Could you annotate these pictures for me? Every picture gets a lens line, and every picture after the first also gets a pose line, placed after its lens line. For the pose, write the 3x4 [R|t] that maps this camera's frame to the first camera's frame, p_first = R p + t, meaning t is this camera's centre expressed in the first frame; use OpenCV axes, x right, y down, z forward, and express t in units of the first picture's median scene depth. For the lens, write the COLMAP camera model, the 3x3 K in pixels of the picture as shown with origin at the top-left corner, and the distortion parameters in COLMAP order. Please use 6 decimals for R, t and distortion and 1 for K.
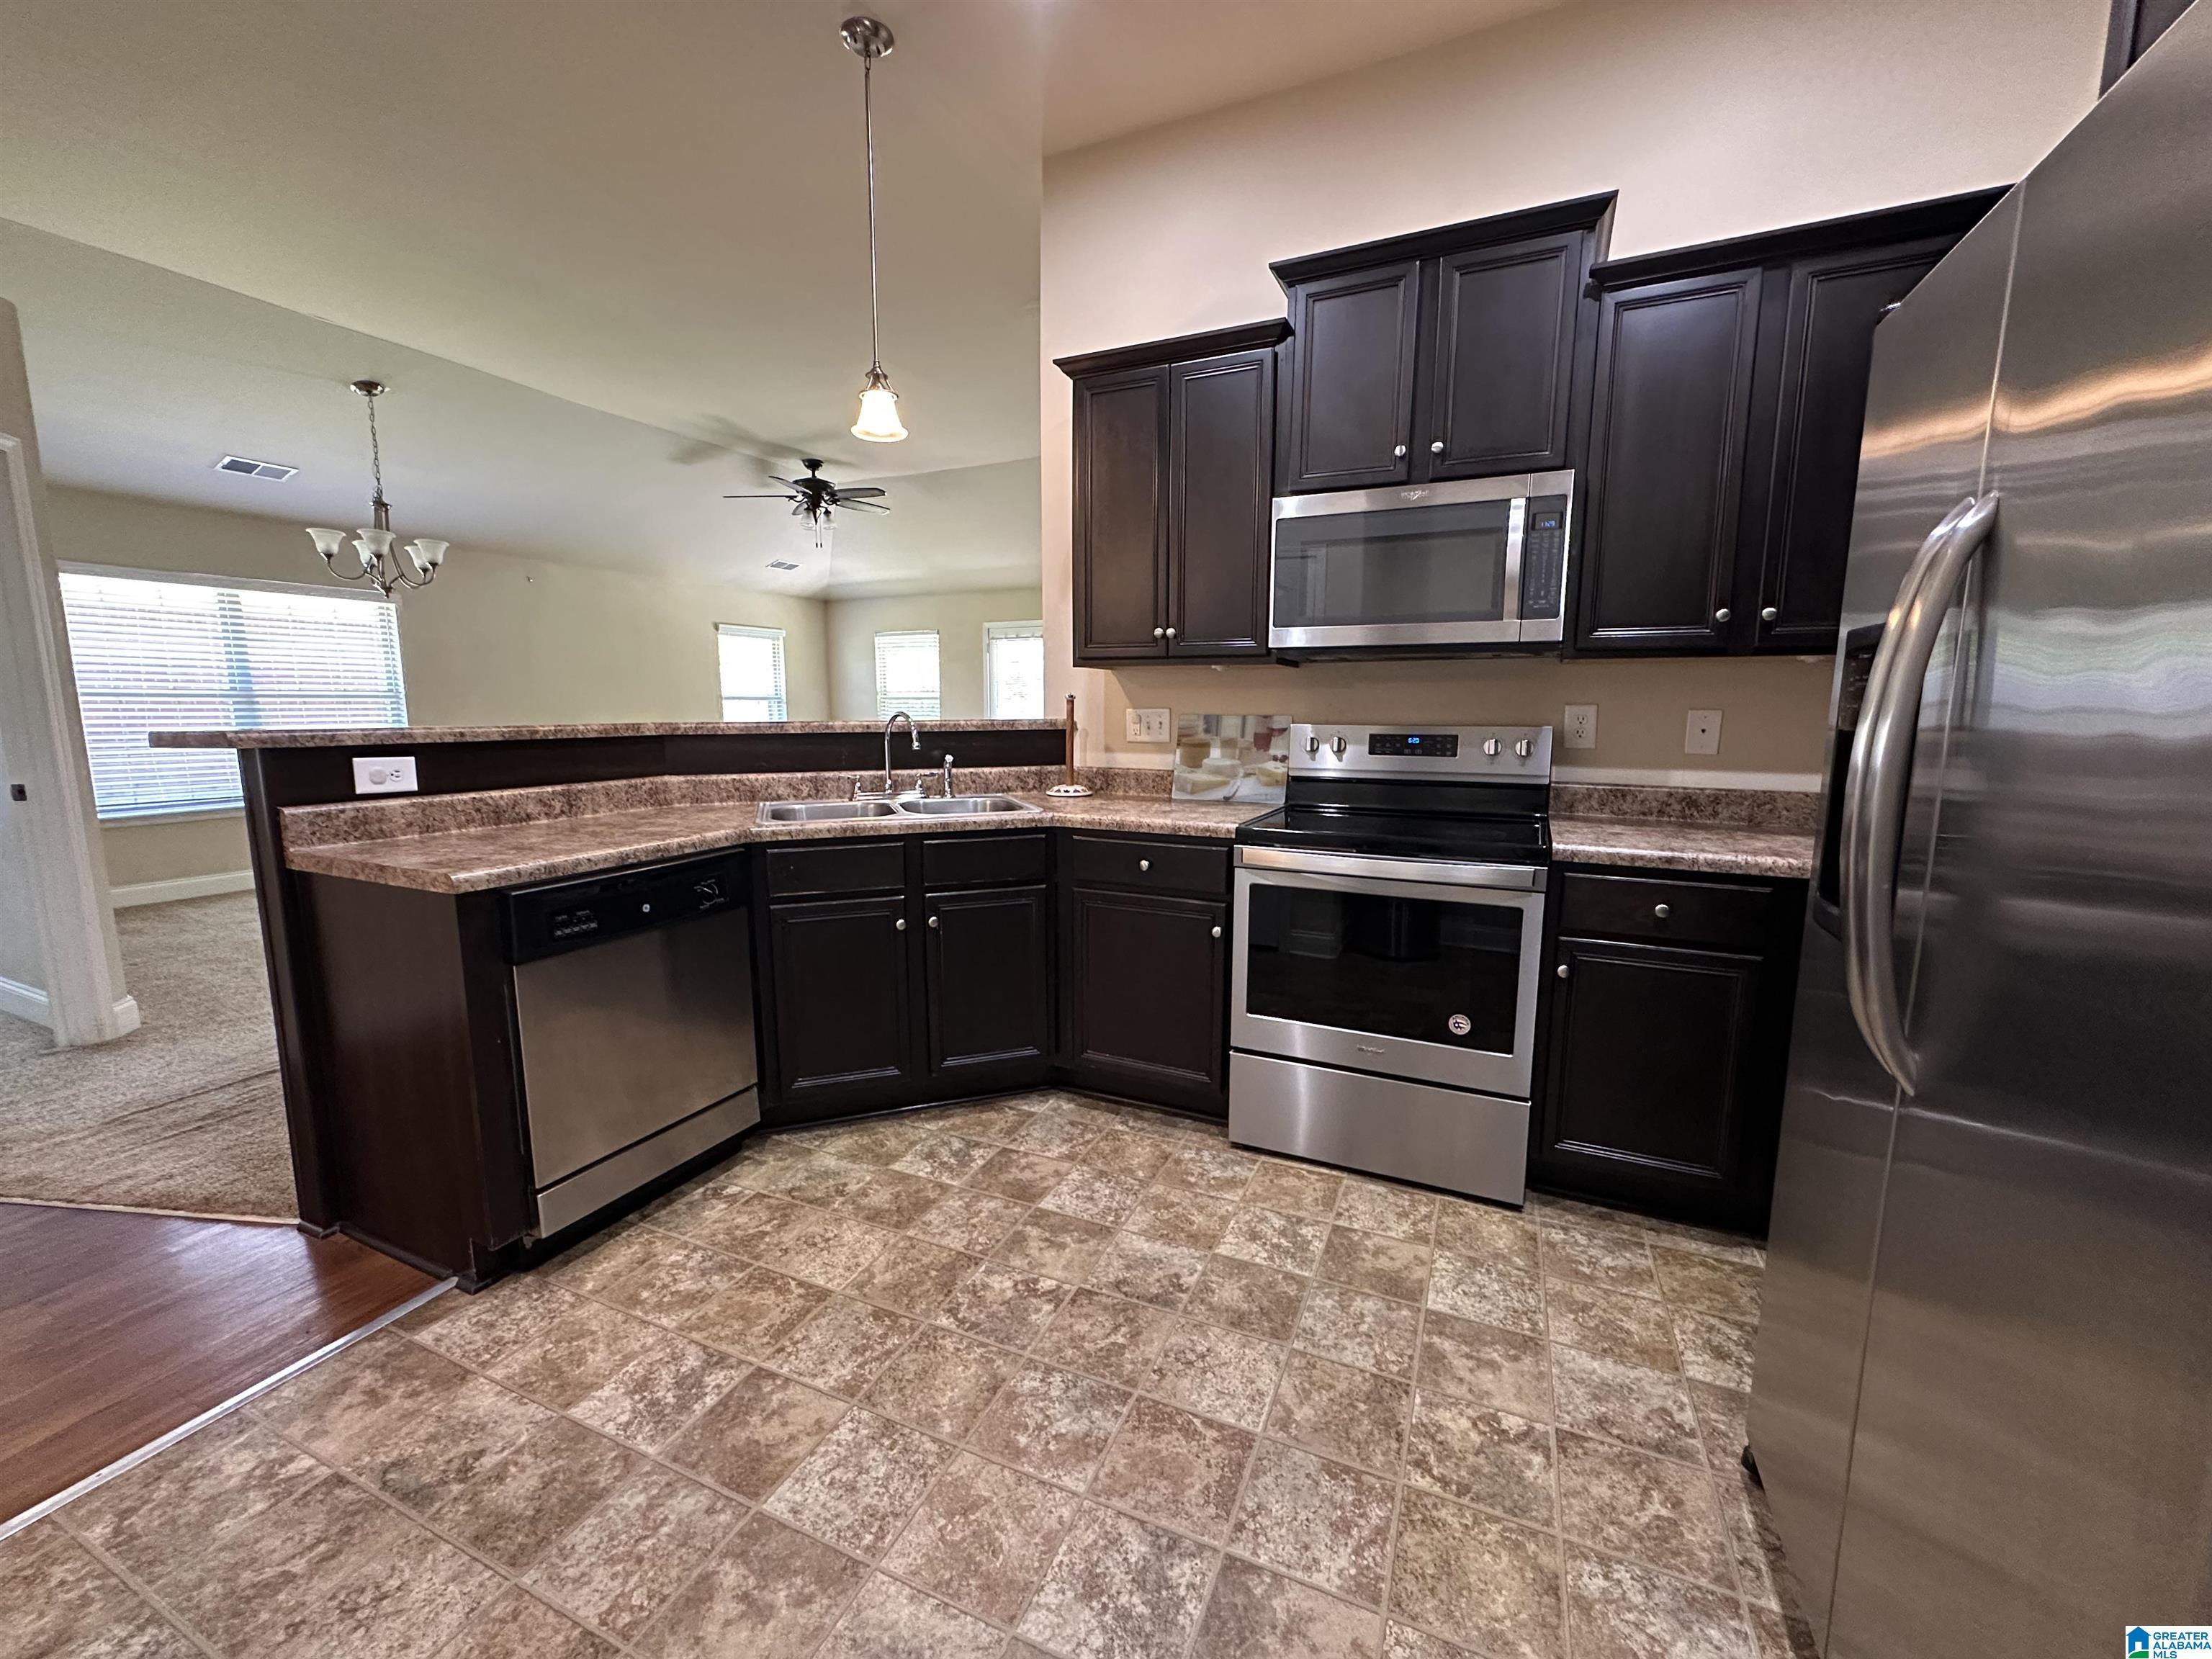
lens RADIAL K [[882.7, 0, 1106.4], [0, 882.7, 831.2], [0, 0, 1]] dist [-0.002376, 0.000137]
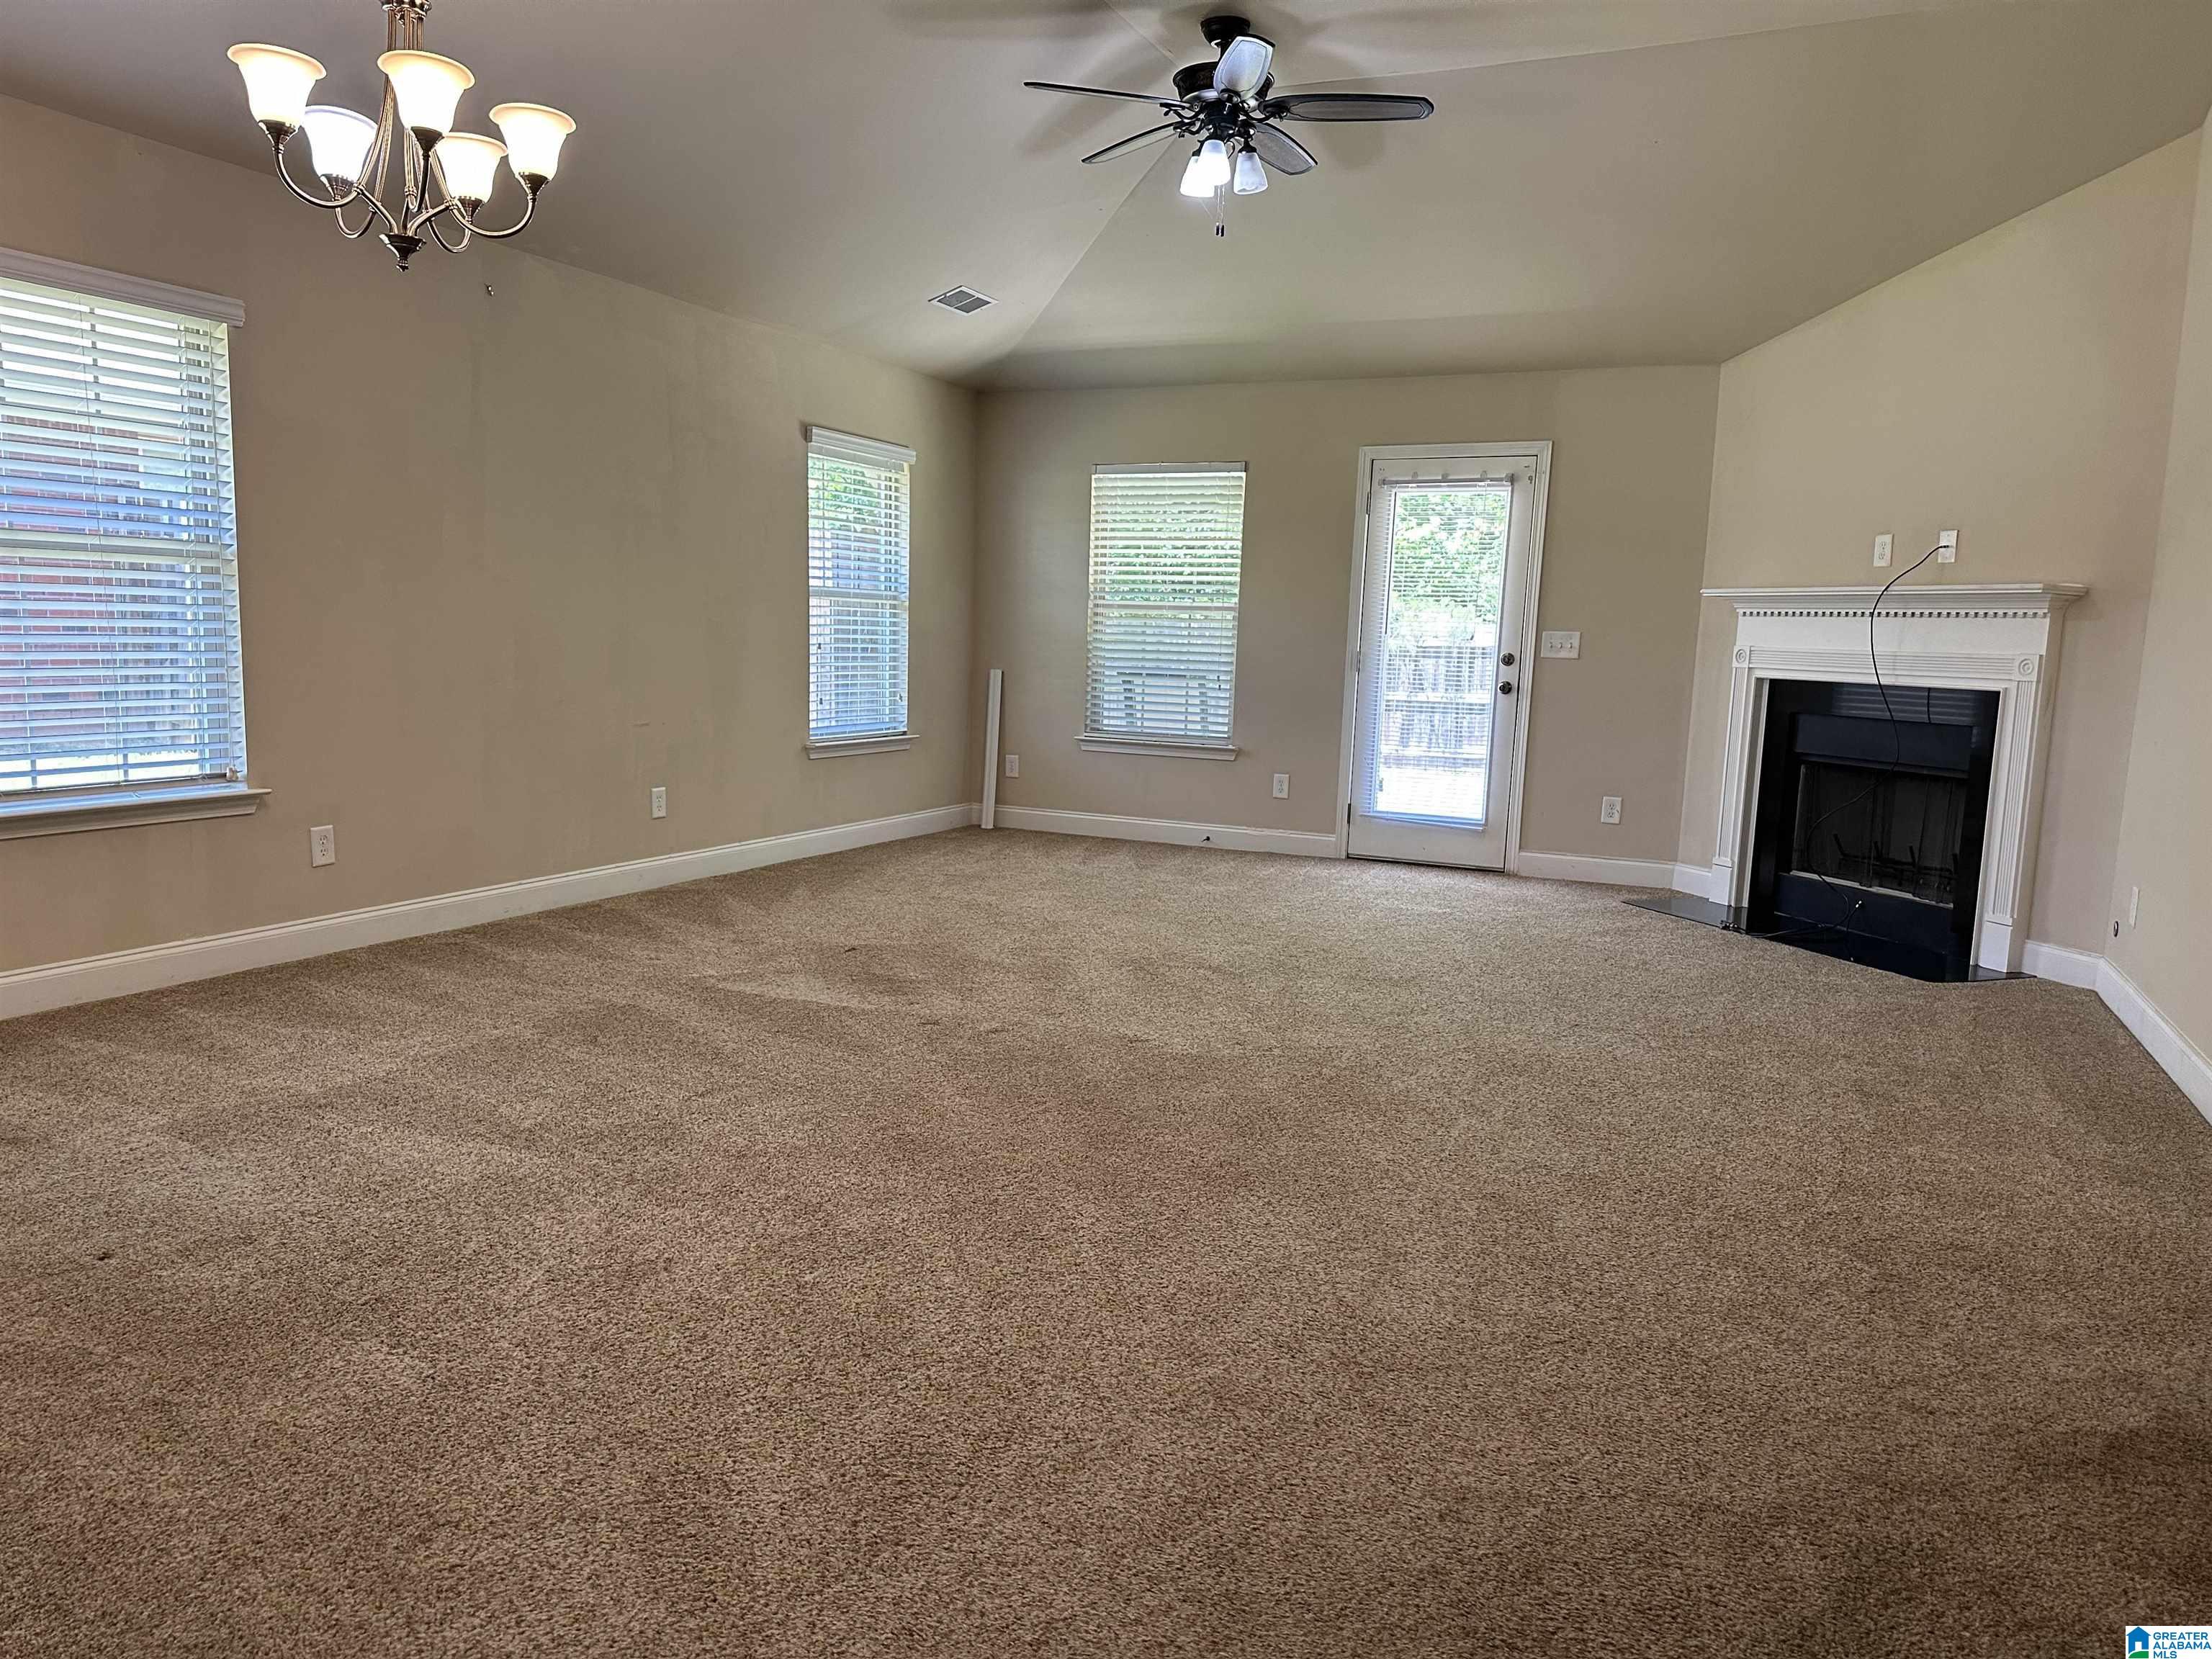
lens RADIAL K [[1548.5, 0, 1108.2], [0, 1548.5, 841.0], [0, 0, 1]] dist [0.167695, -0.280817]
pose [[0.999453, 0.031776, 0.009137, -0.291388], [-0.031687, 0.999450, -0.009770, -0.021260], [-0.009443, 0.009475, 0.999911, 0.203025]]
